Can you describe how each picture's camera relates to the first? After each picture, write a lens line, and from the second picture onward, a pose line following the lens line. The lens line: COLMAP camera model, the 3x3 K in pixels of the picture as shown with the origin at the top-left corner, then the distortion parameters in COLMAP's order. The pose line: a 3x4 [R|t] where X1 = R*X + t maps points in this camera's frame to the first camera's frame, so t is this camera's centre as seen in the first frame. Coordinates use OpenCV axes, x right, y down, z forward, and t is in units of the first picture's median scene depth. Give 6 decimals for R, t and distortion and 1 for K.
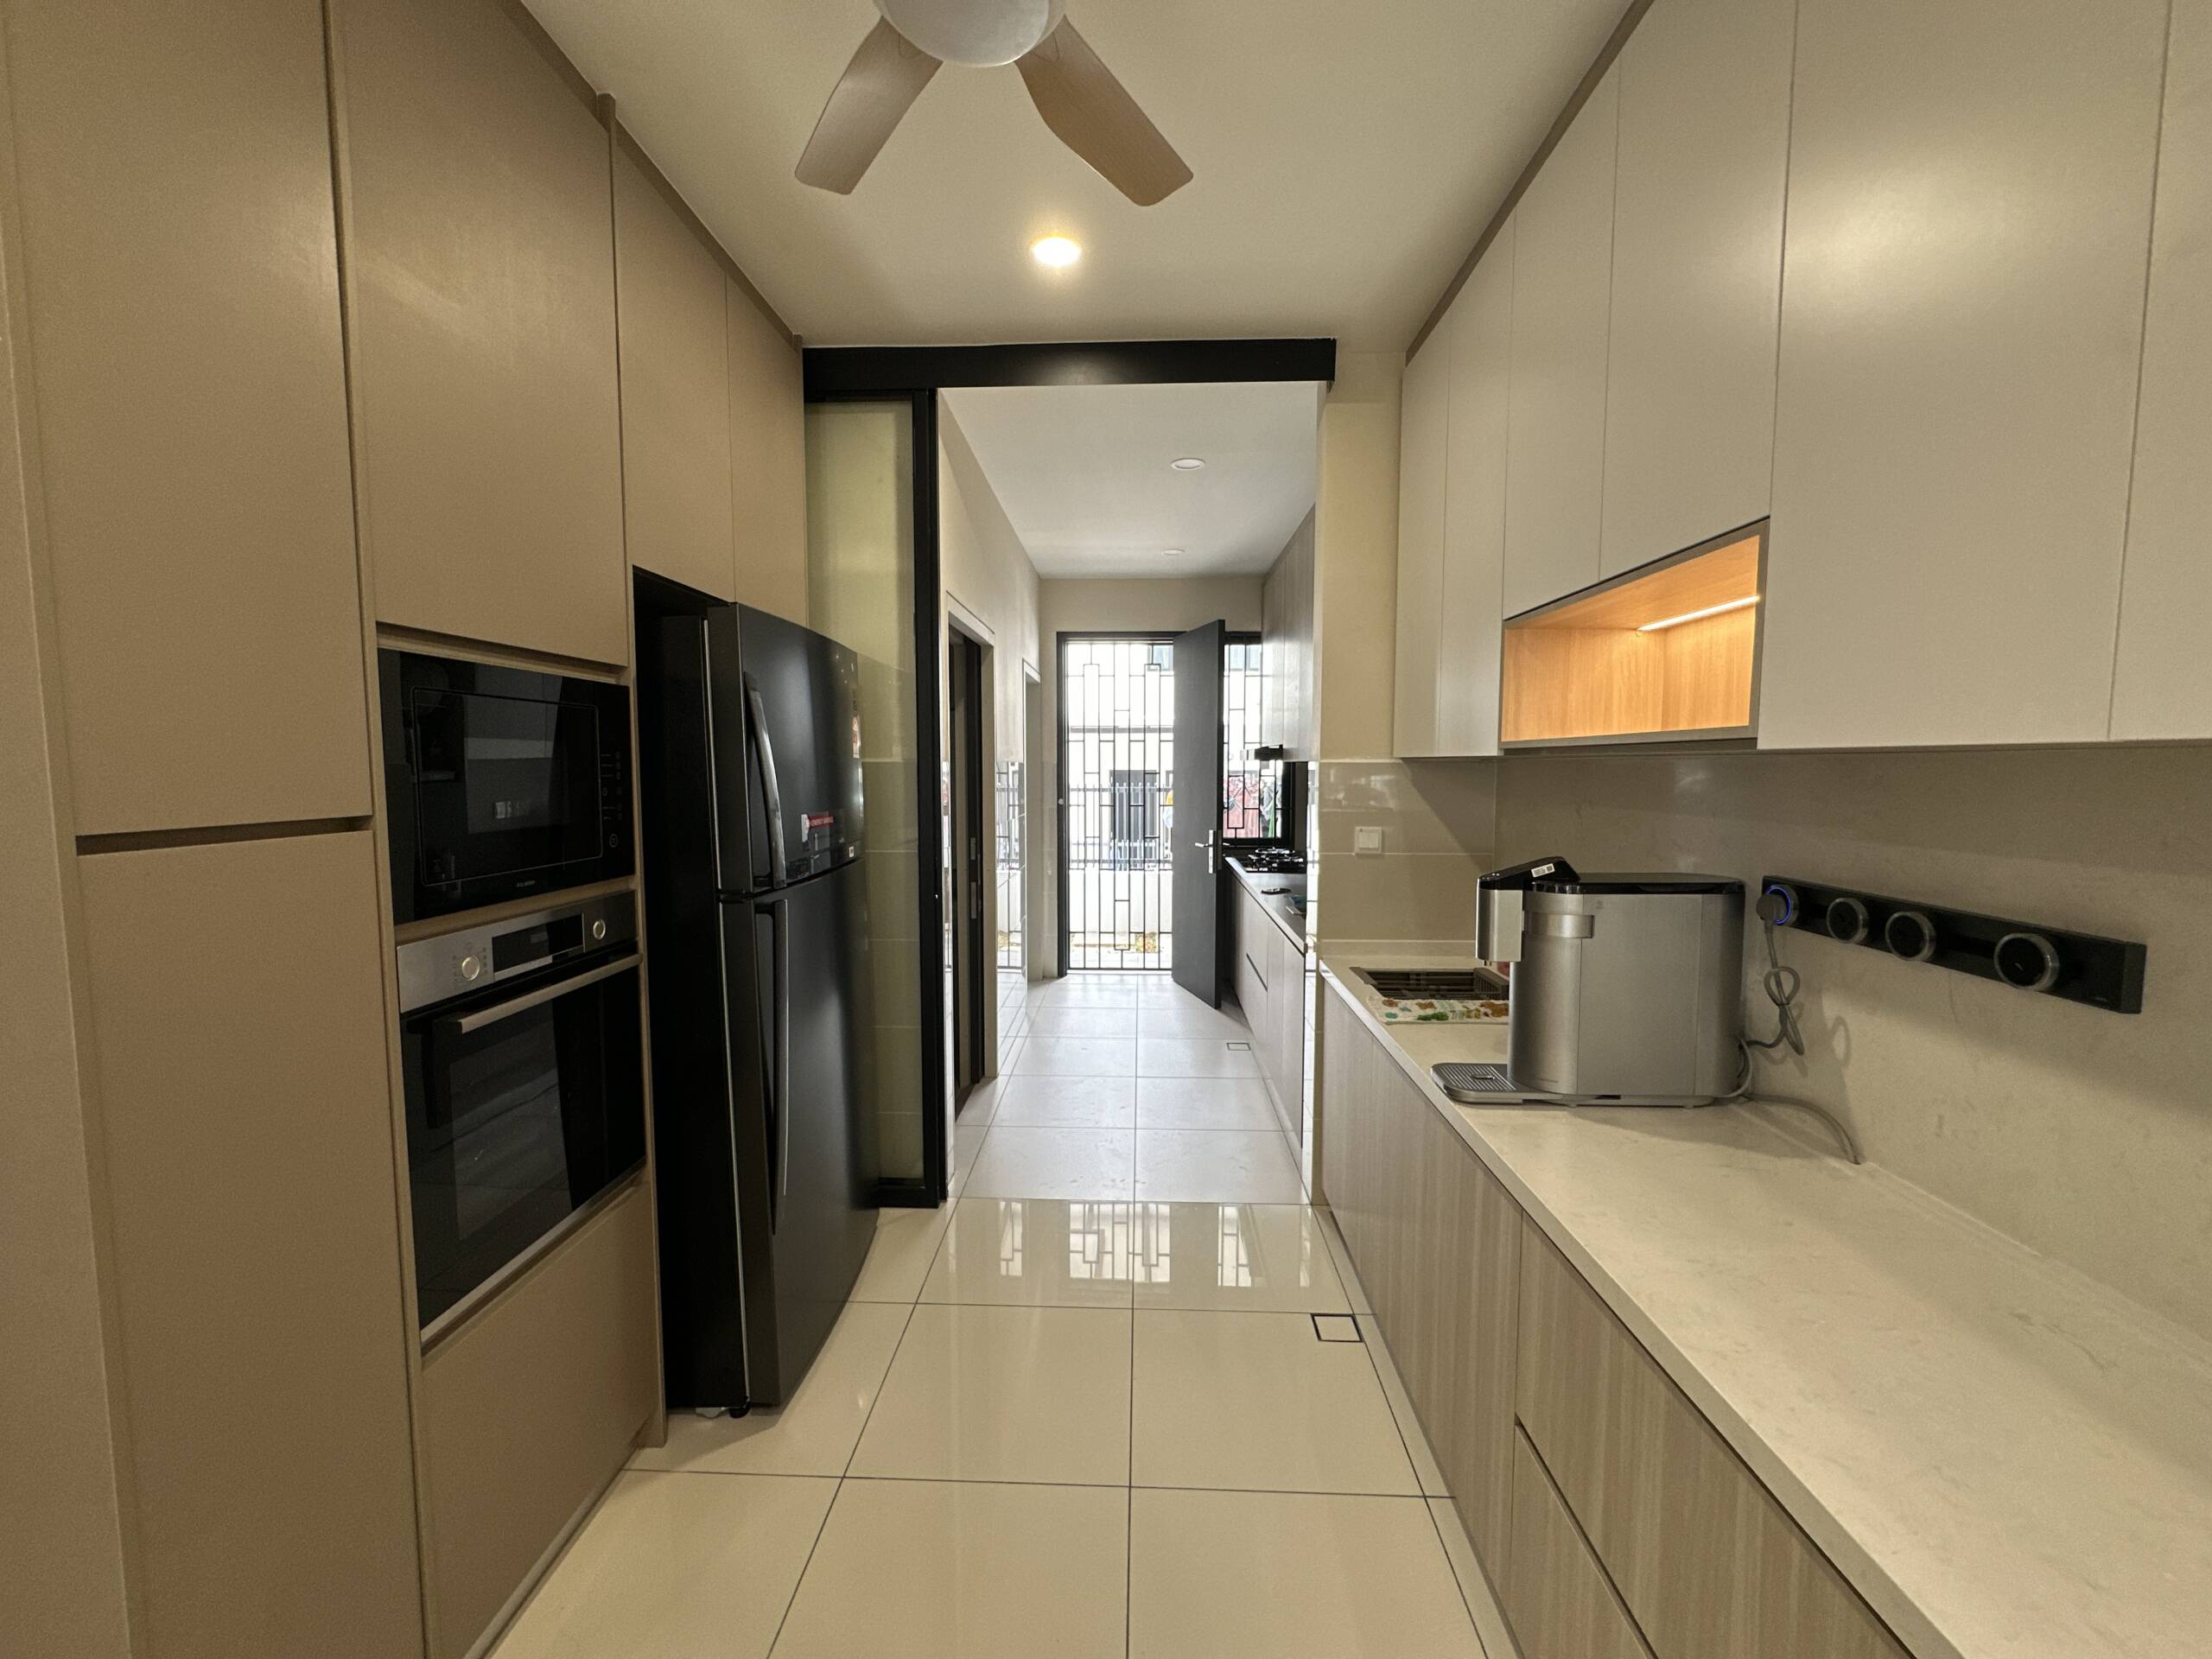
lens RADIAL K [[884.3, 0, 1102.3], [0, 884.3, 834.1], [0, 0, 1]] dist [-0.006325, 0.001299]
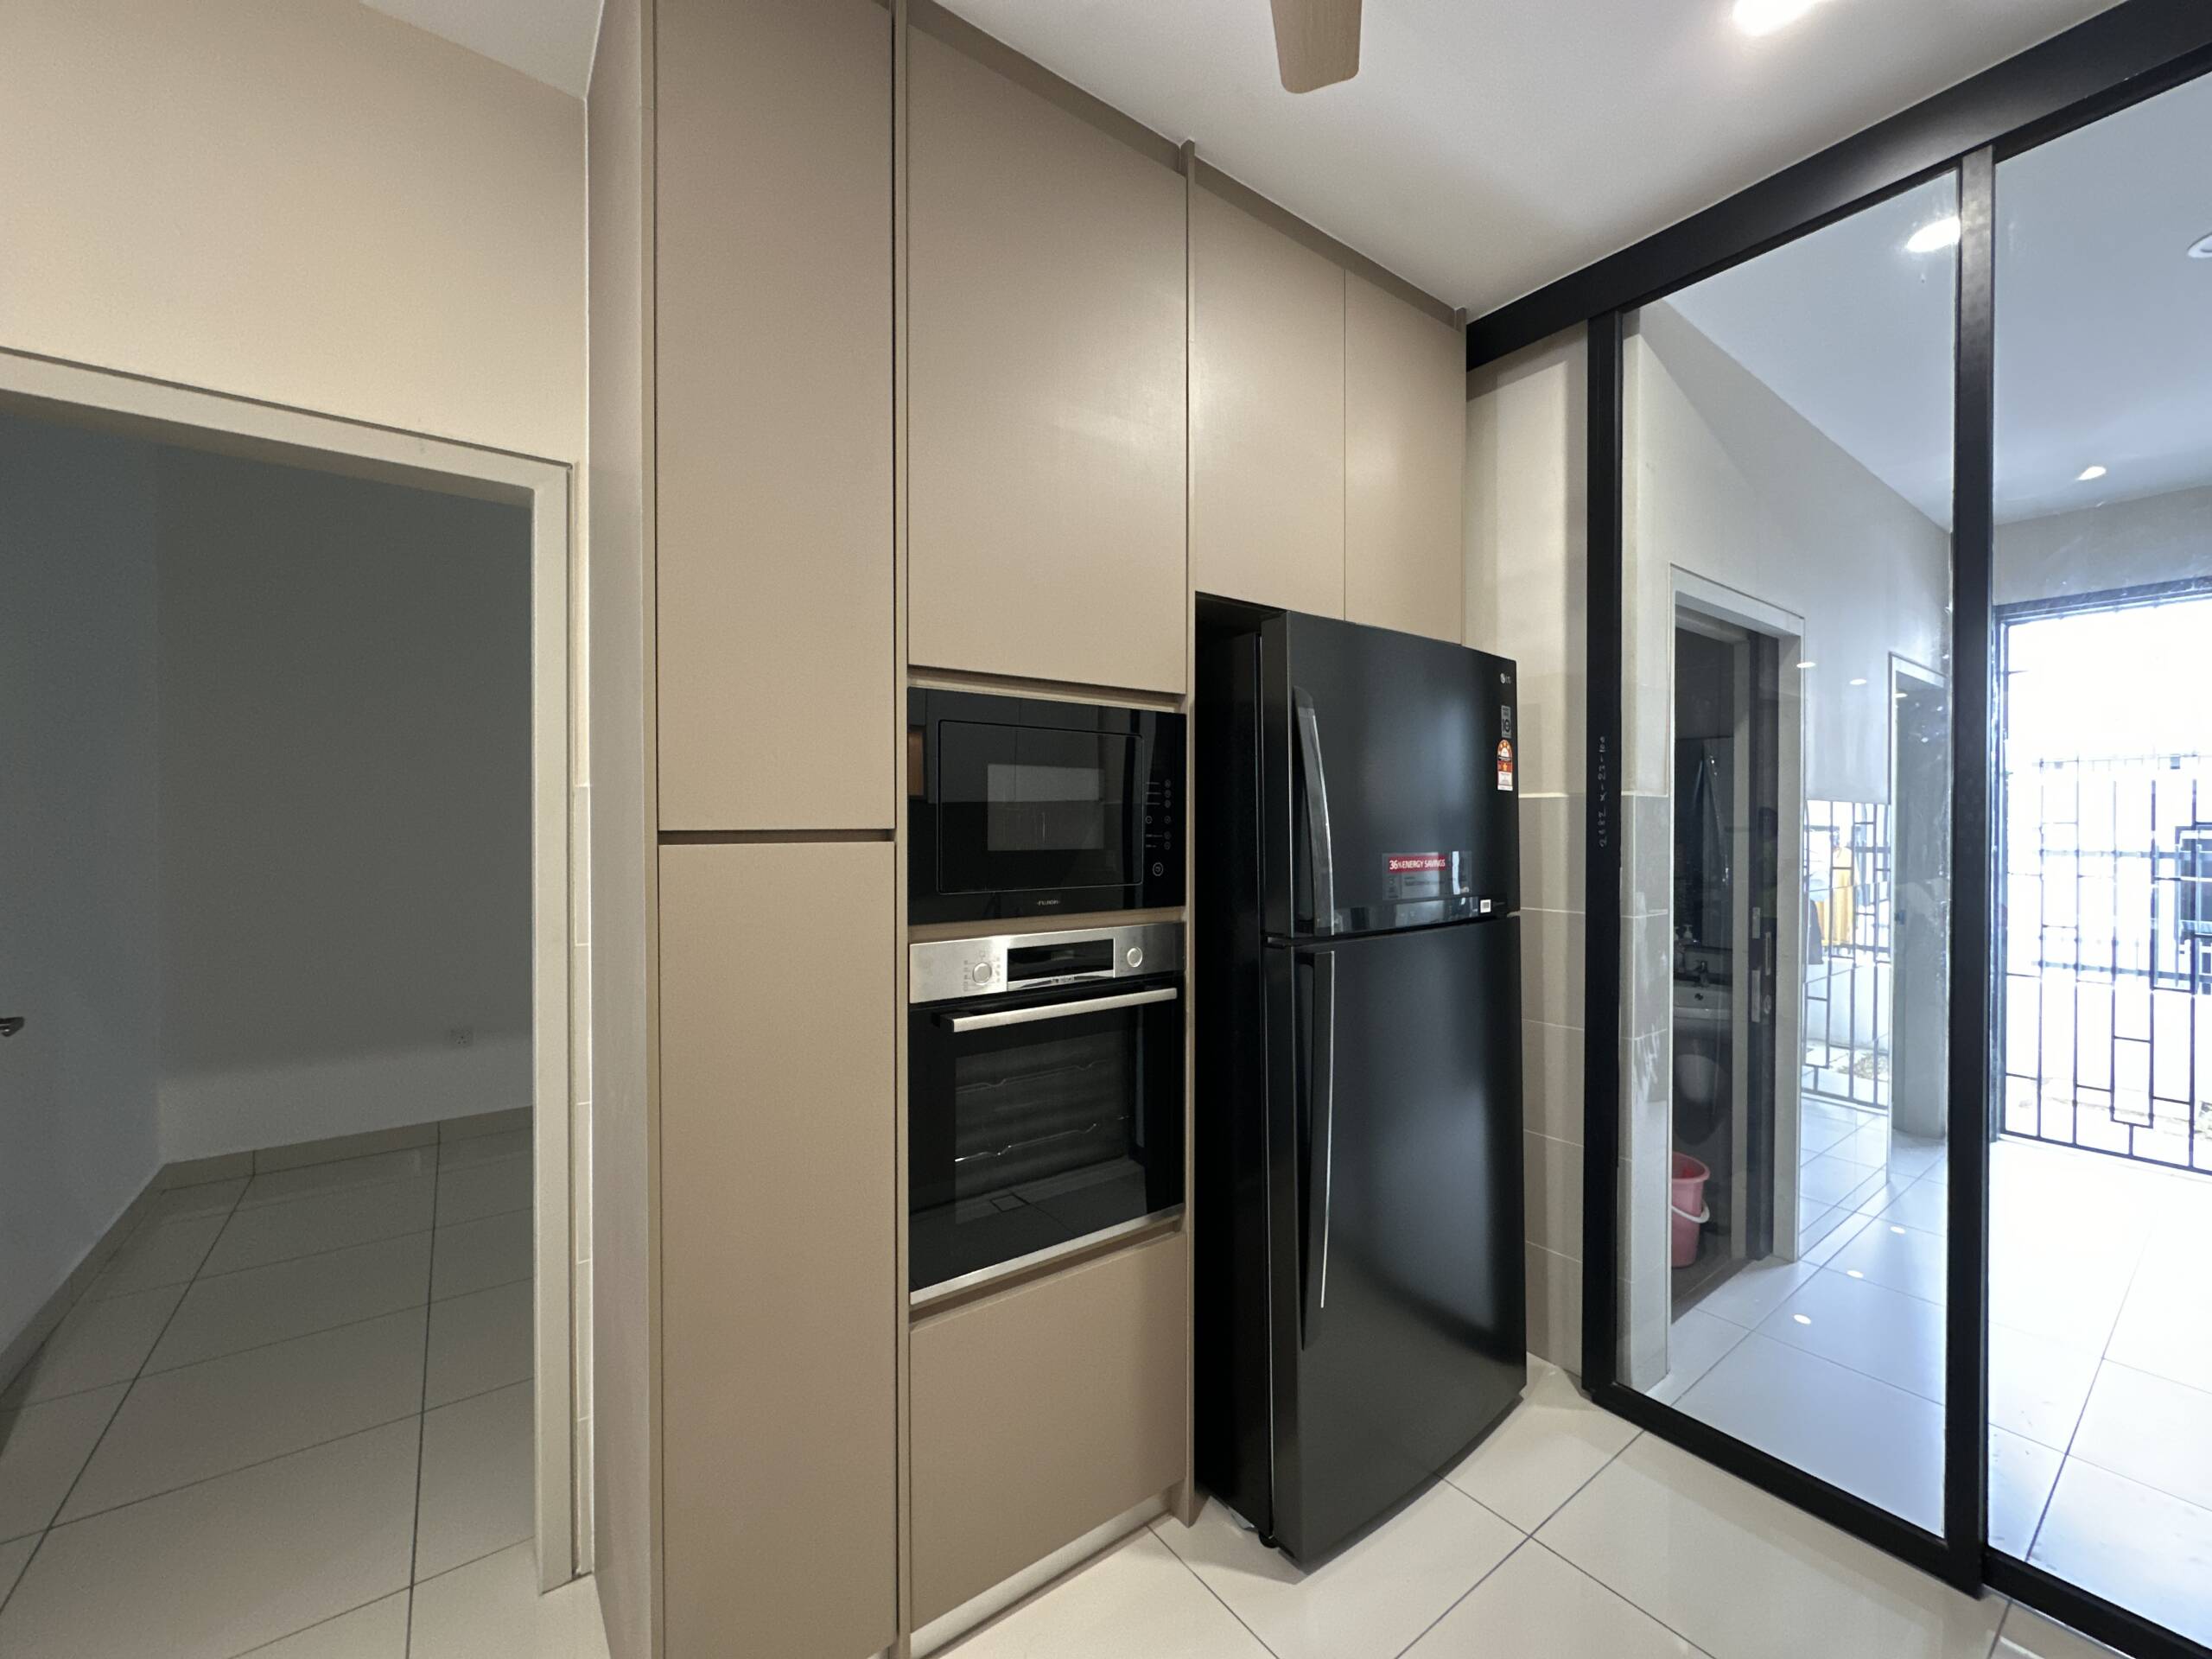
lens RADIAL K [[884.3, 0, 1105.9], [0, 884.3, 834.6], [0, 0, 1]] dist [-0.006325, 0.001299]
pose [[0.626002, 0.008529, -0.779775, 0.171809], [-0.060156, 0.997489, -0.037383, 0.008582], [0.777498, 0.070311, 0.624943, 0.316278]]
